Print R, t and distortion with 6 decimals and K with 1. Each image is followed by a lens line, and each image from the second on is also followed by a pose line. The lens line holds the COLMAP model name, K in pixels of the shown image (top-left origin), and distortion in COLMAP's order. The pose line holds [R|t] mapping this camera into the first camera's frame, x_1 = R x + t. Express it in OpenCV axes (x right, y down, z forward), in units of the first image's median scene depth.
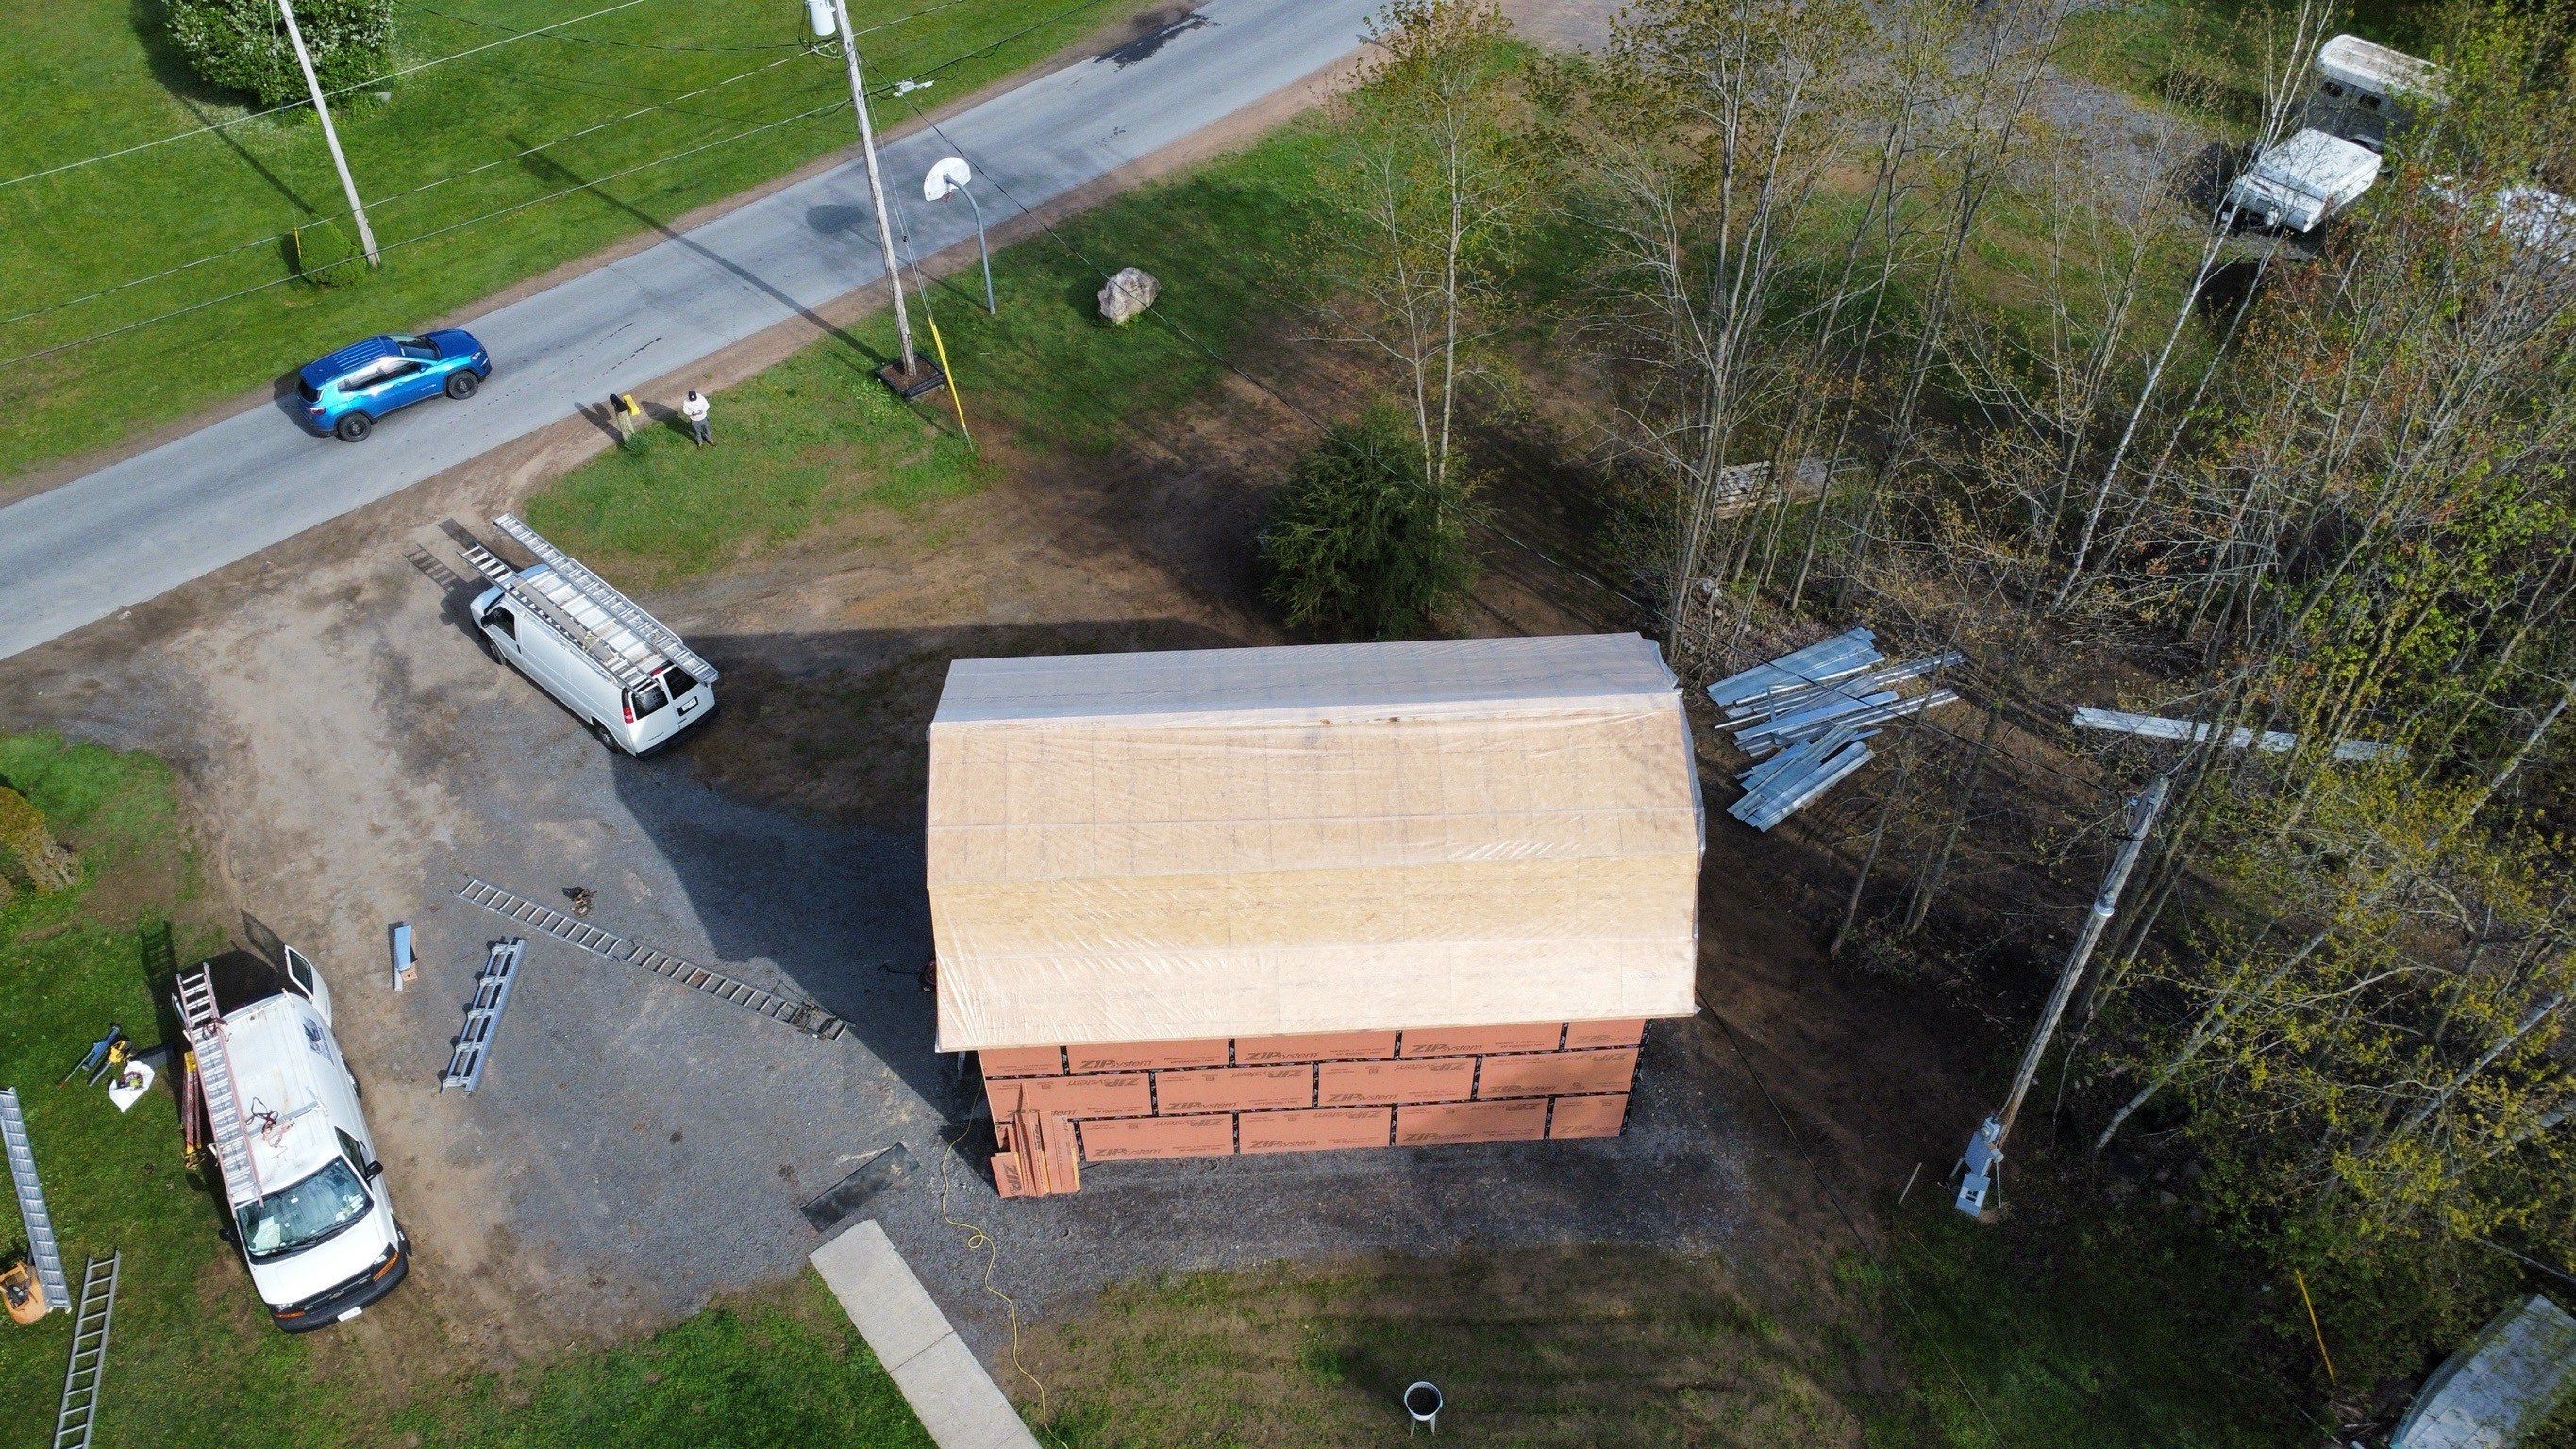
lens RADIAL K [[1864.2, 0, 1283.7], [0, 1864.2, 723.2], [0, 0, 1]] dist [-0.022988, -0.018046]
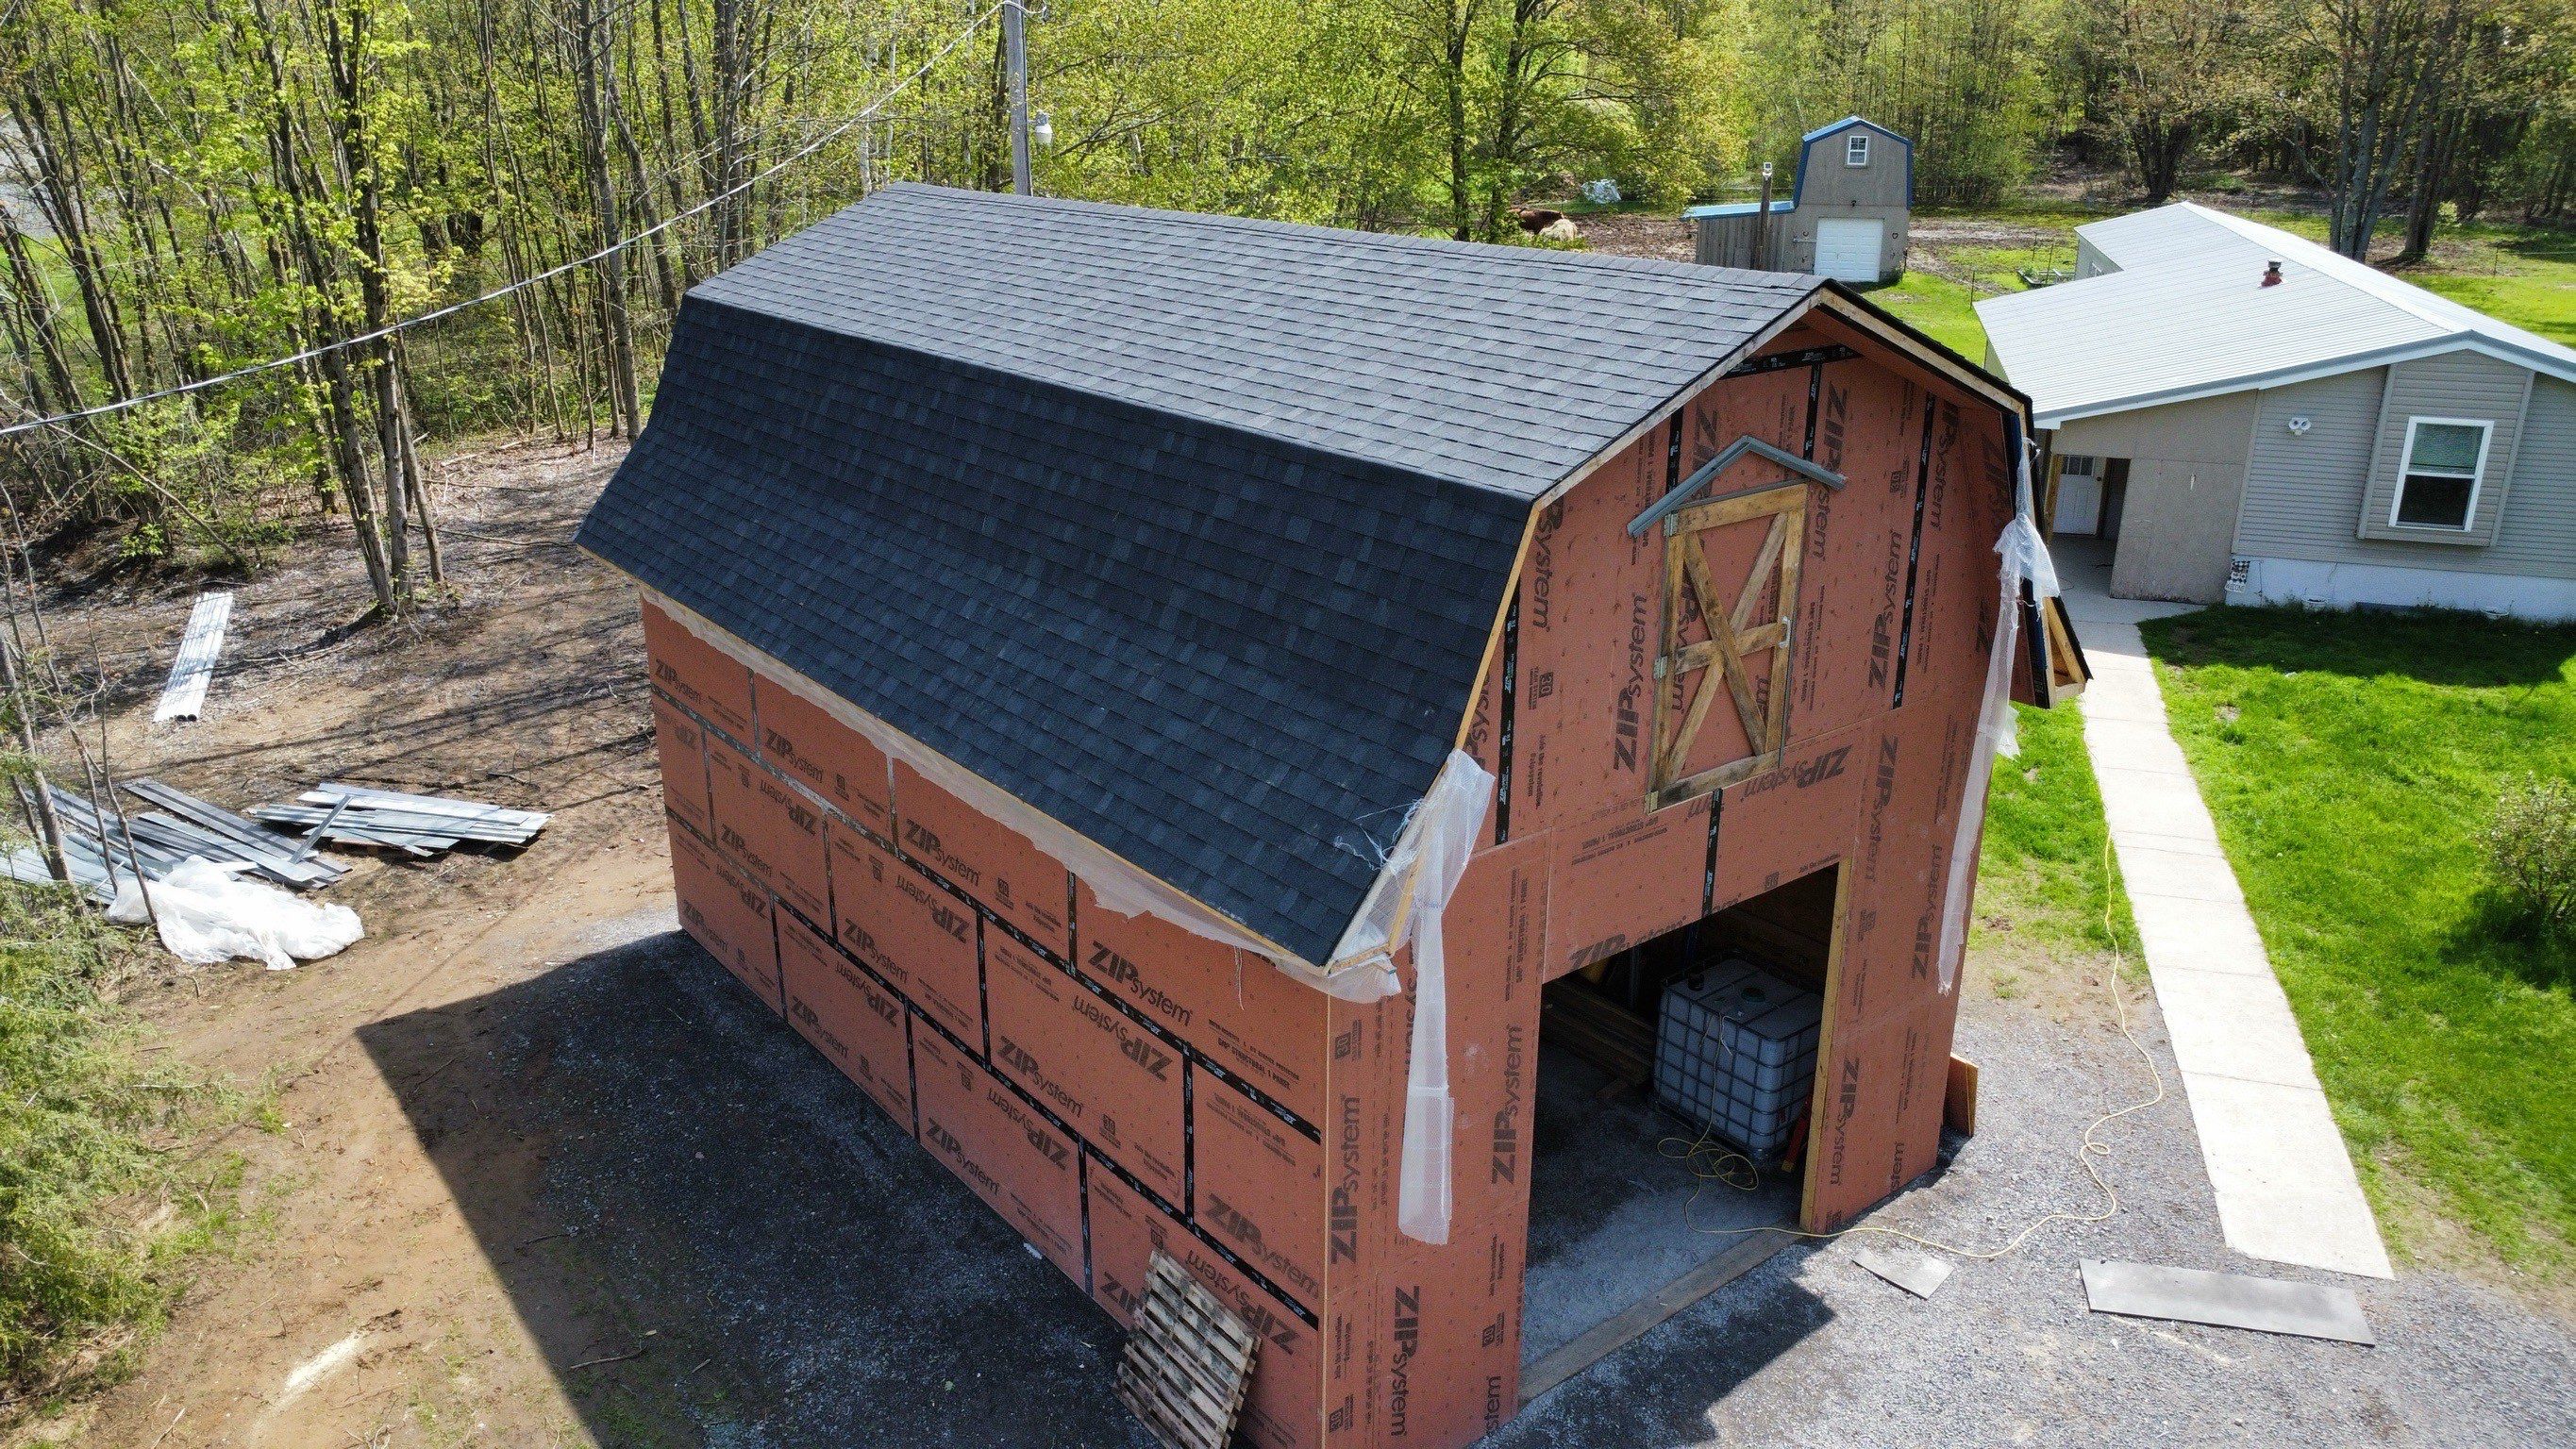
lens RADIAL K [[1864.2, 0, 1281.6], [0, 1864.2, 715.4], [0, 0, 1]] dist [-0.022988, -0.018046]
pose [[-0.578798, -0.268195, 0.770106, -0.414197], [0.581932, 0.525726, 0.620458, -0.237951], [-0.571269, 0.807269, -0.148218, 1.119431]]
